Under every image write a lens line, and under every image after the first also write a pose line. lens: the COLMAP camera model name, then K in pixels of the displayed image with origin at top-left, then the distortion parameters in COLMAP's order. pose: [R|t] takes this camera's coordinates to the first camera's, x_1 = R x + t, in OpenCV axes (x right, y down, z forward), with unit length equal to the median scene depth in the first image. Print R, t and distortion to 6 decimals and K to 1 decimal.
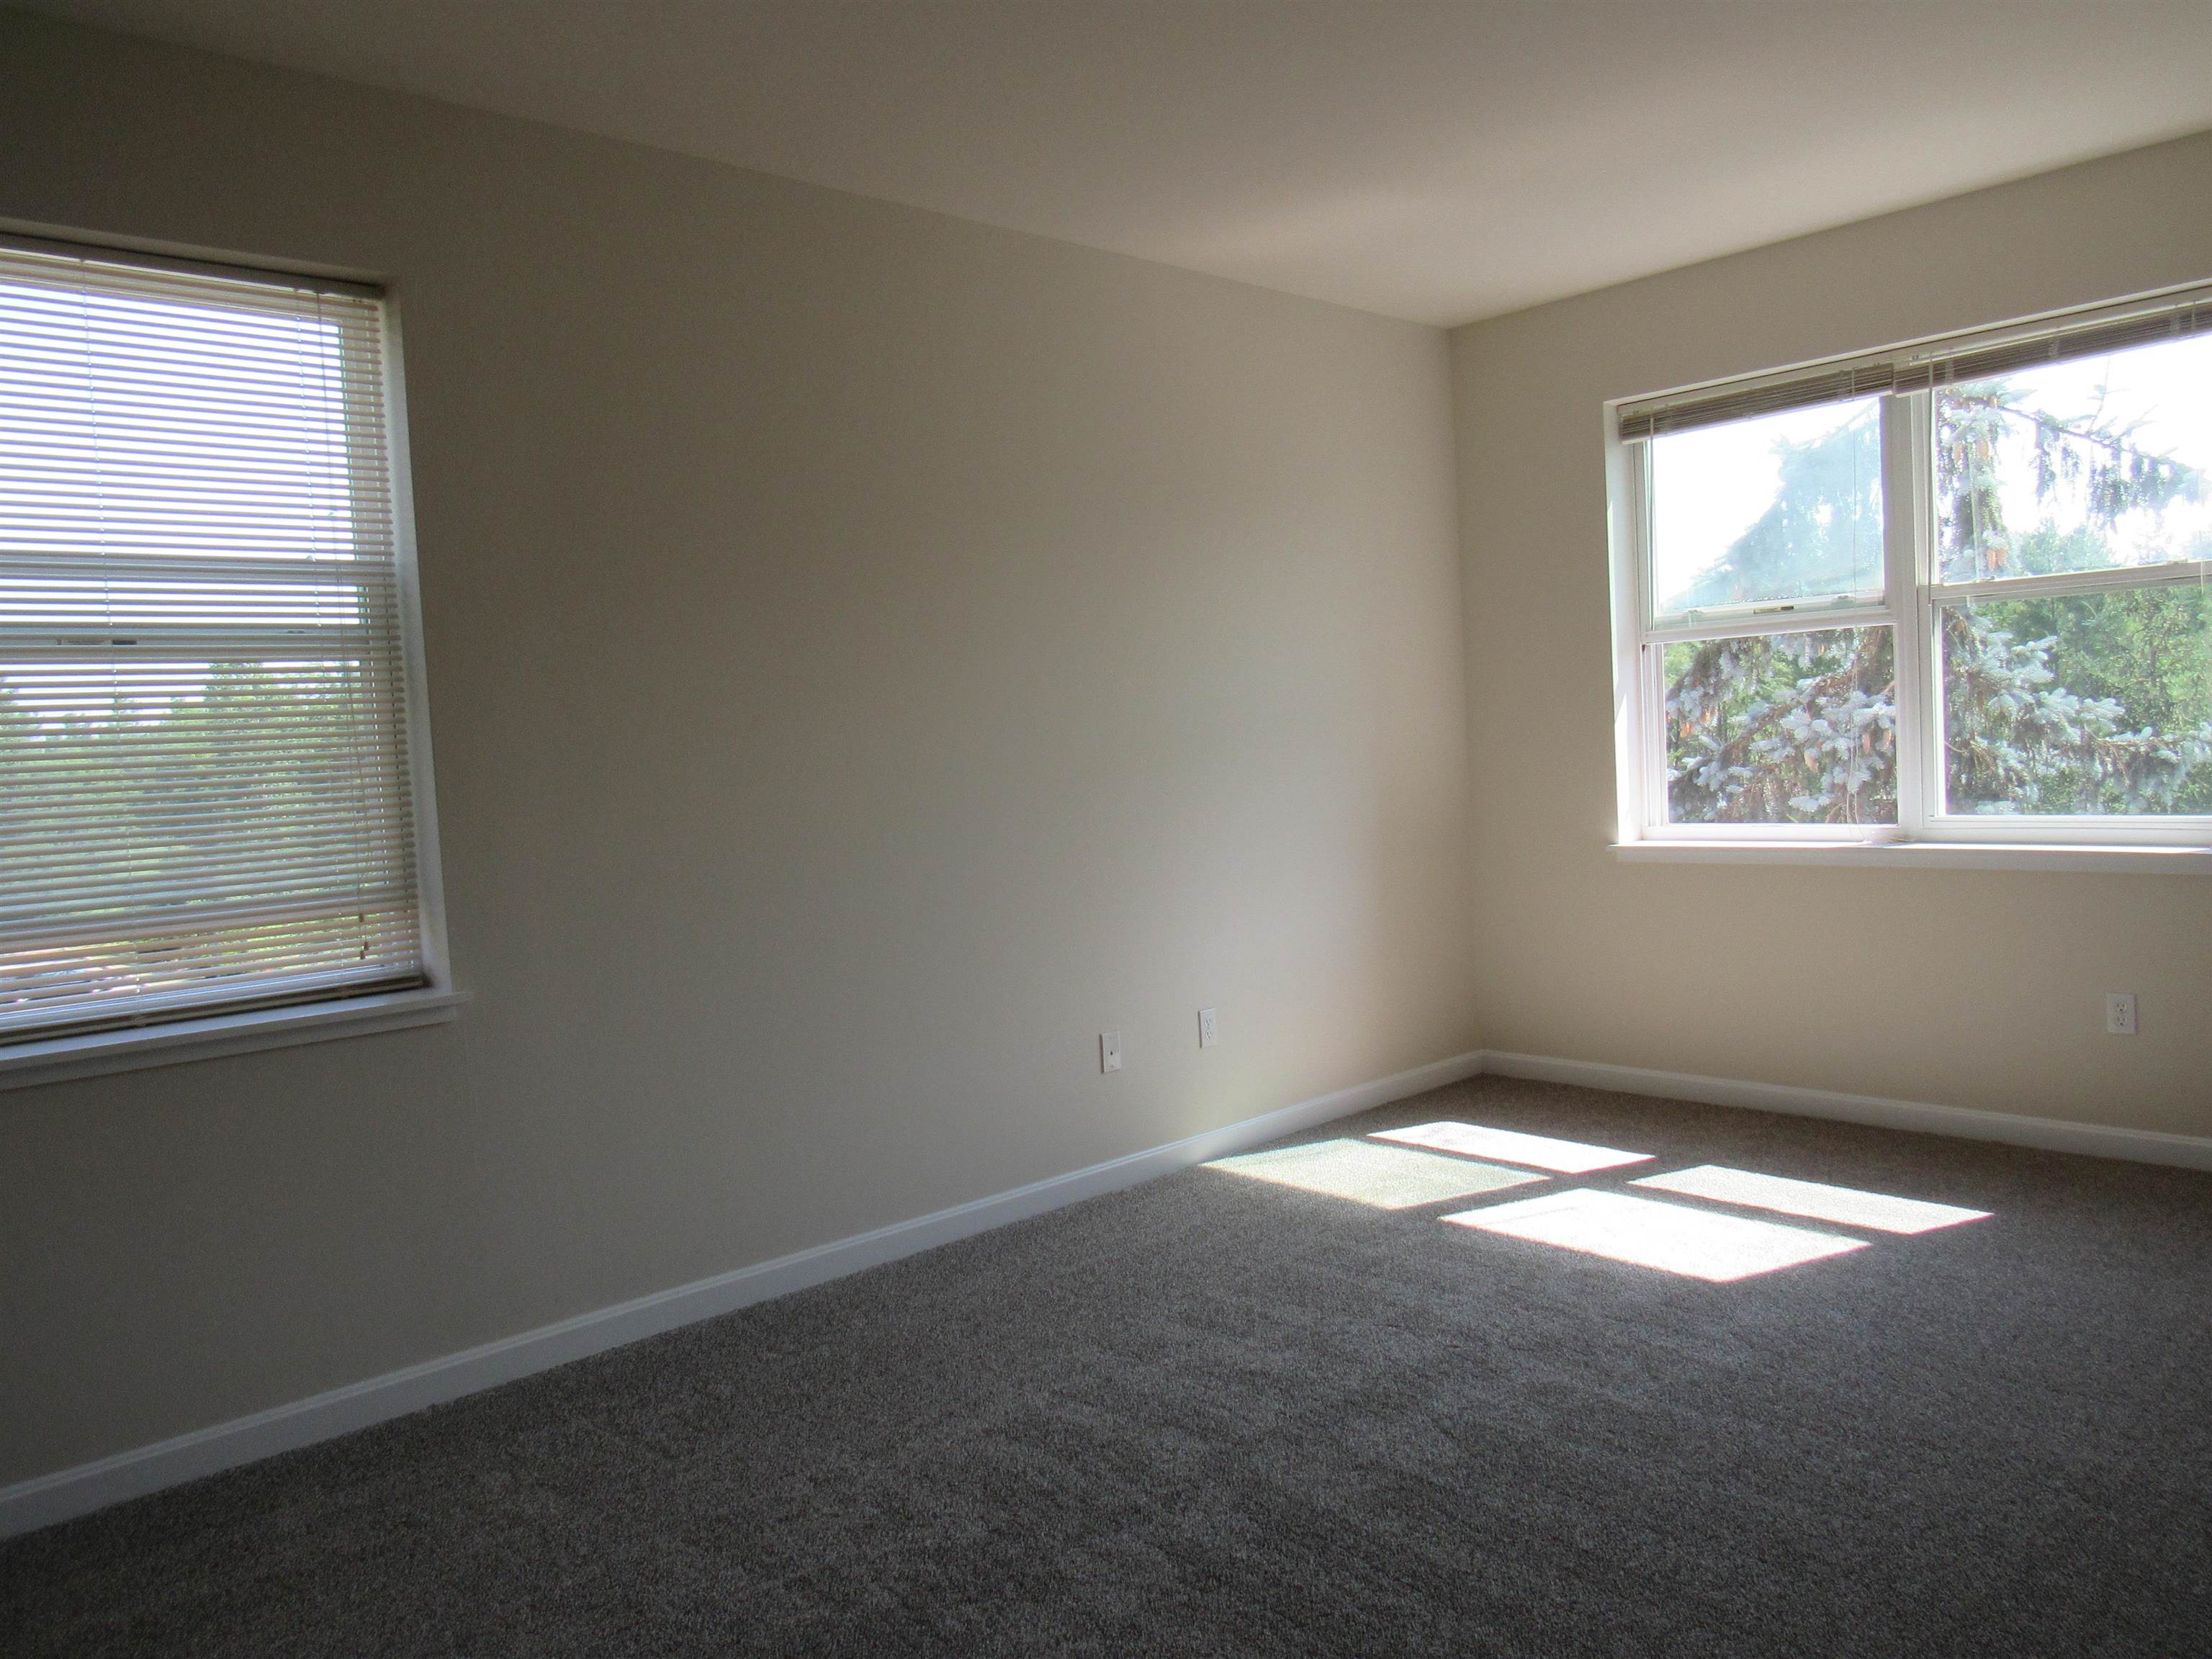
lens RADIAL K [[1581.9, 0, 1101.2], [0, 1581.9, 814.5], [0, 0, 1]] dist [-0.029774, 0.010537]
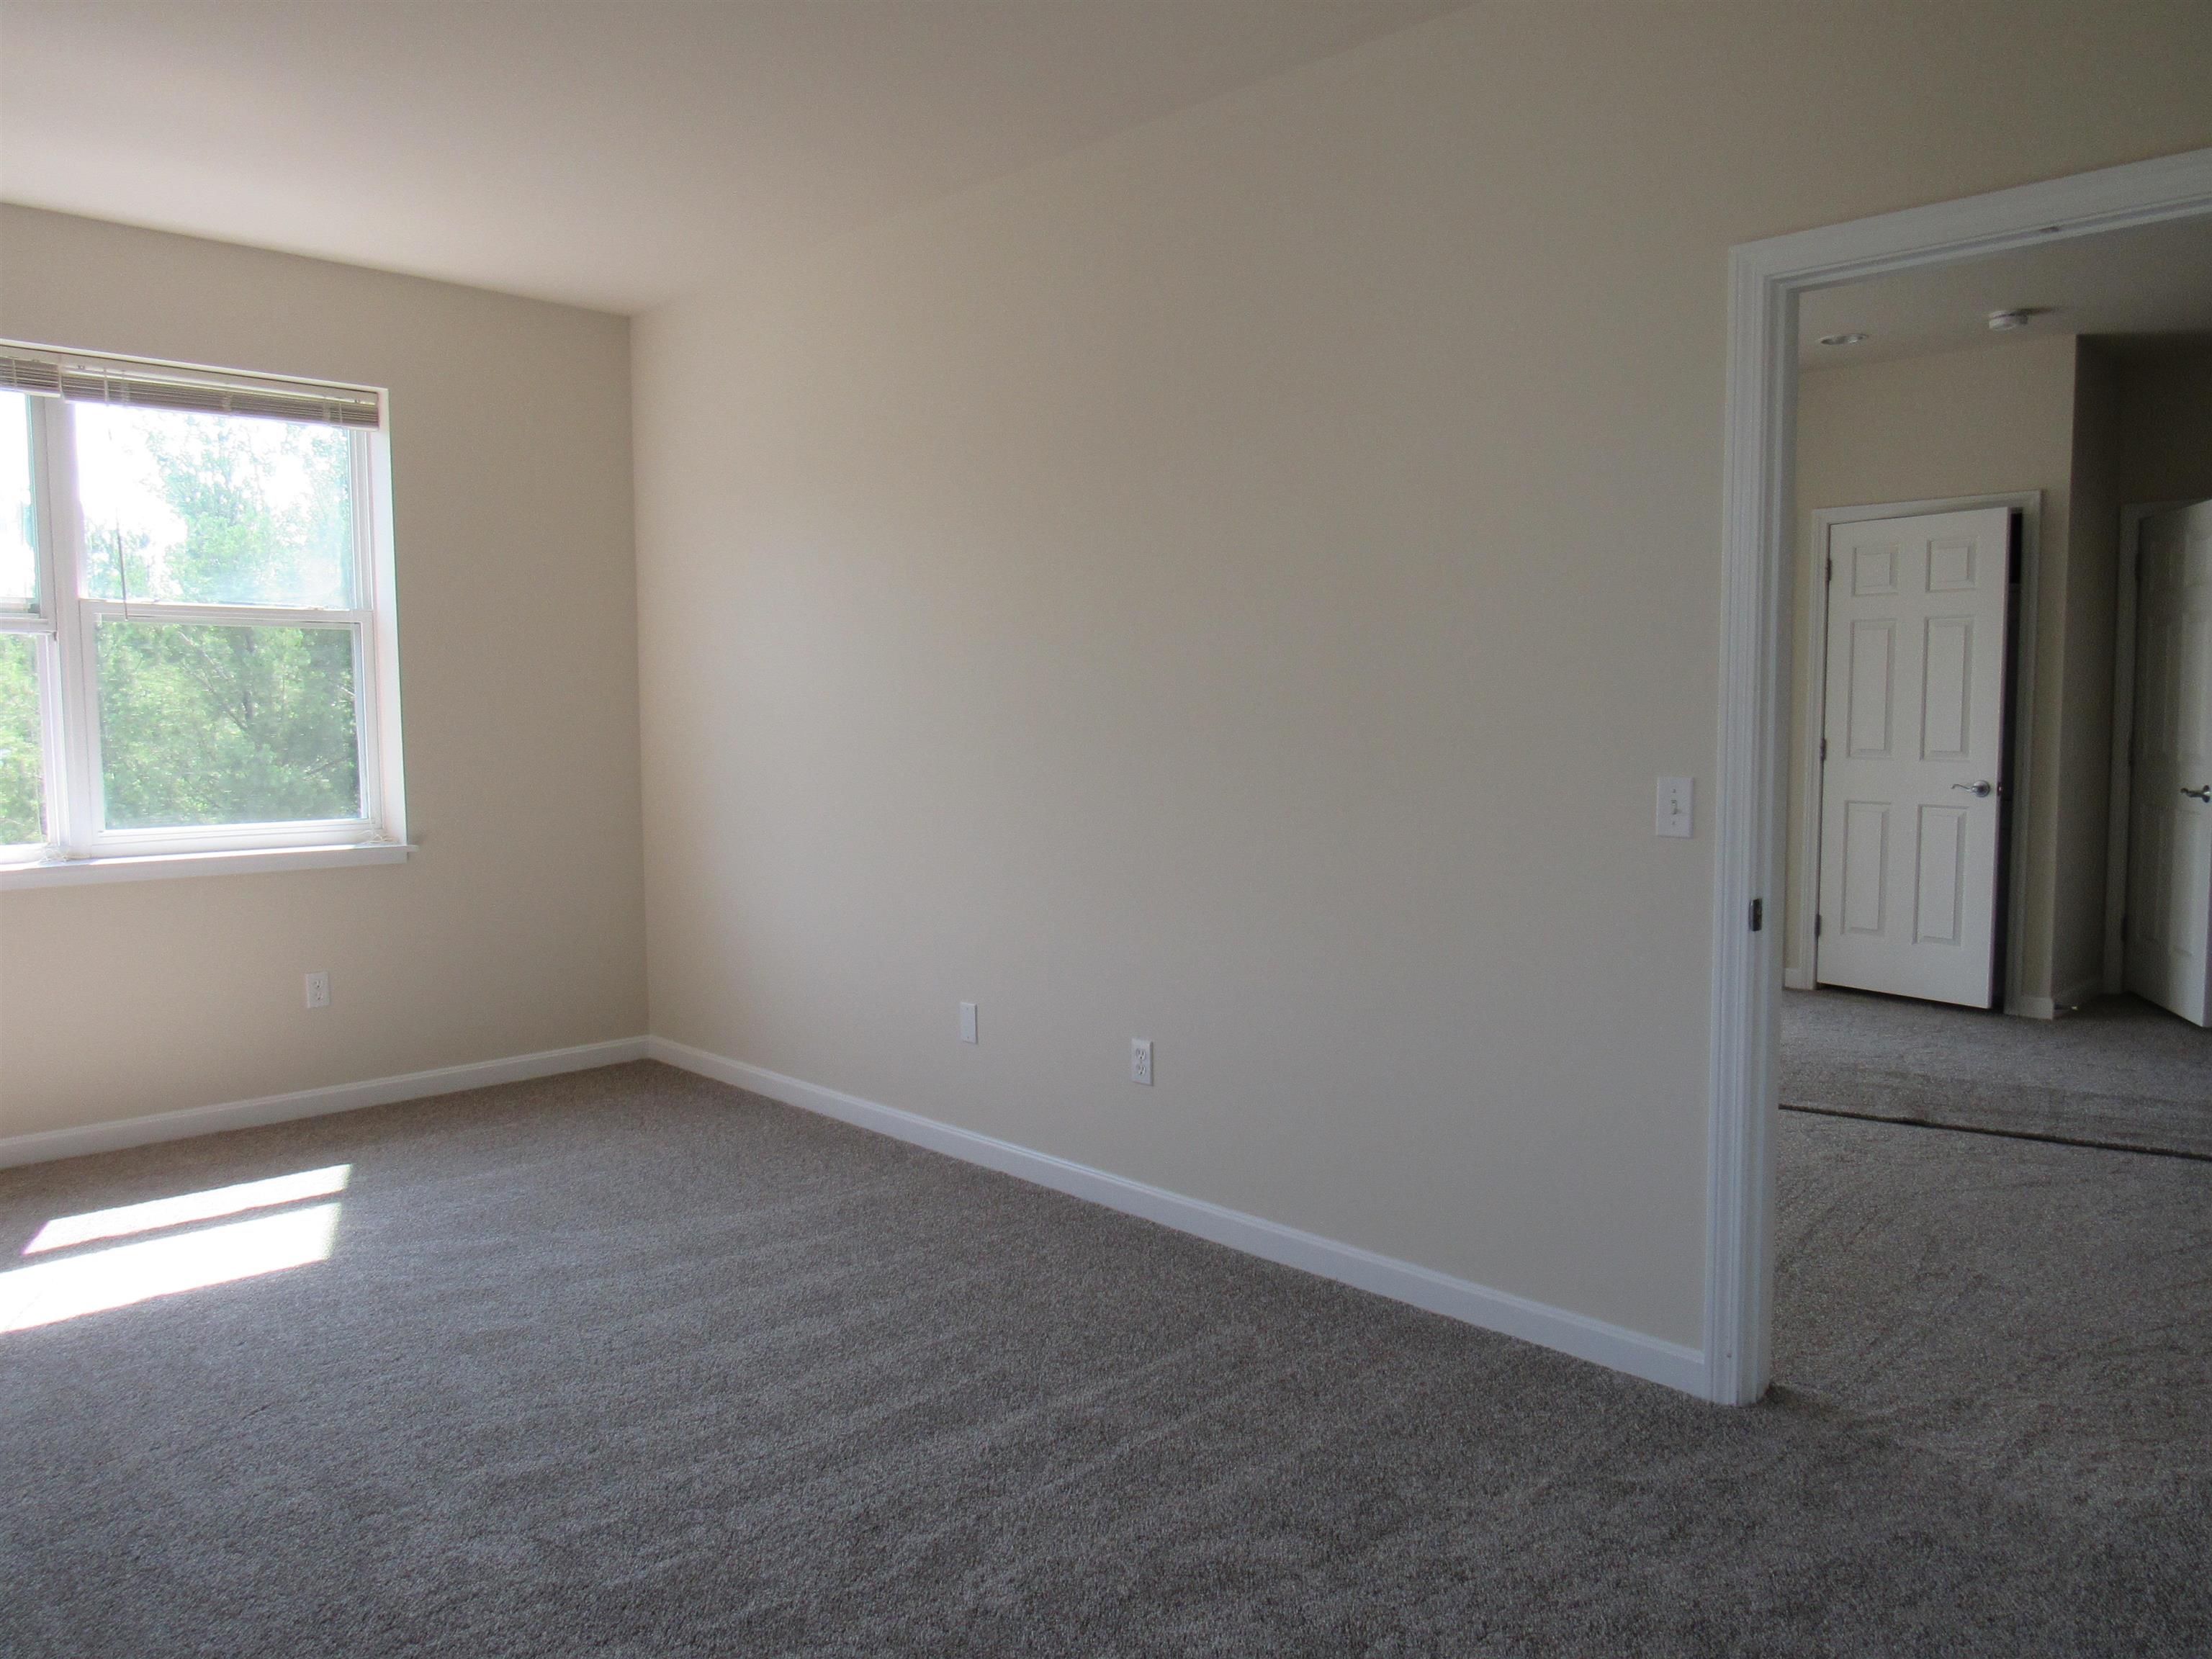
lens RADIAL K [[1581.9, 0, 1107.4], [0, 1581.9, 846.0], [0, 0, 1]] dist [-0.029774, 0.010537]
pose [[-0.019798, -0.020912, 0.999585, -0.511153], [0.055403, 0.998222, 0.021981, 0.025610], [-0.998268, 0.055815, -0.018604, 0.408467]]
